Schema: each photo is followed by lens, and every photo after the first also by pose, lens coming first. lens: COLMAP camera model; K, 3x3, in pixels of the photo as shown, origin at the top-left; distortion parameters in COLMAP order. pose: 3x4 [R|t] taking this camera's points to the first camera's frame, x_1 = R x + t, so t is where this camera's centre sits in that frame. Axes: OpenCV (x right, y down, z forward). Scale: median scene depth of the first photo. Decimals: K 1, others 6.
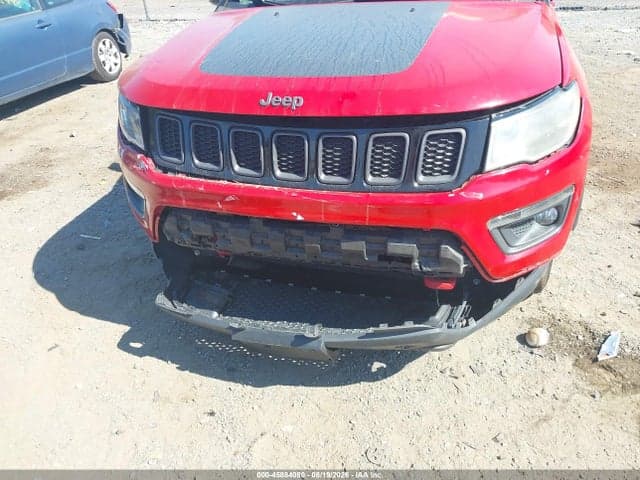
lens RADIAL K [[508.5, 0, 334.3], [0, 508.5, 238.6], [0, 0, 1]] dist [0.025329, -0.031514]
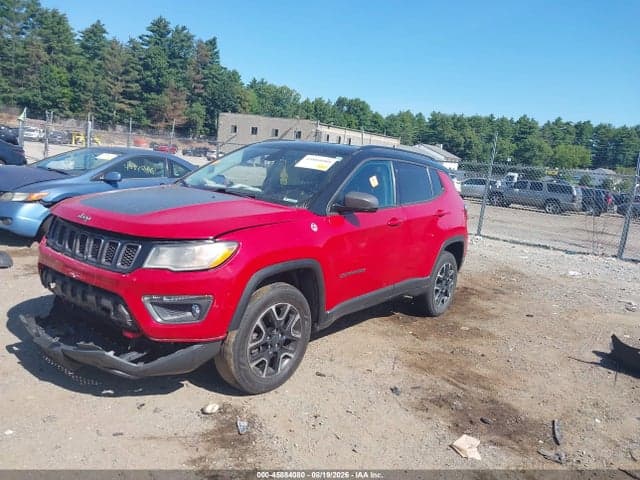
lens RADIAL K [[508.5, 0, 314.1], [0, 508.5, 252.2], [0, 0, 1]] dist [0.025329, -0.031514]
pose [[0.919186, 0.202745, -0.337625, 1.260222], [-0.305999, 0.907357, -0.288213, 0.138612], [0.247913, 0.368235, 0.896070, -0.460790]]
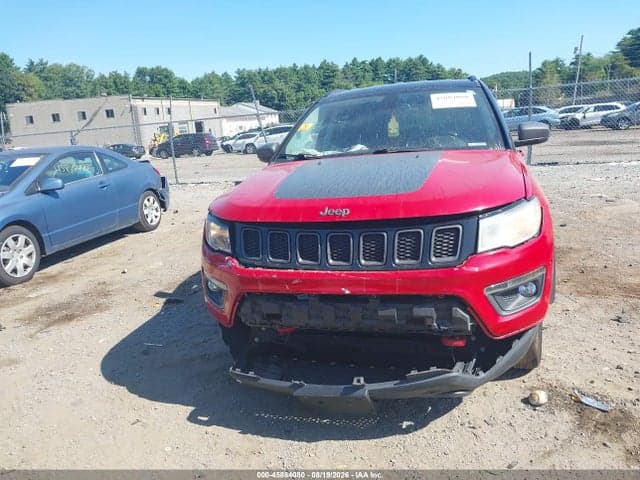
lens RADIAL K [[508.5, 0, 323.4], [0, 508.5, 242.2], [0, 0, 1]] dist [0.025329, -0.031514]
pose [[0.999446, -0.024511, -0.022513, -0.091457], [0.017086, 0.958401, -0.284915, 0.203864], [0.028560, 0.284372, 0.958288, -0.338345]]
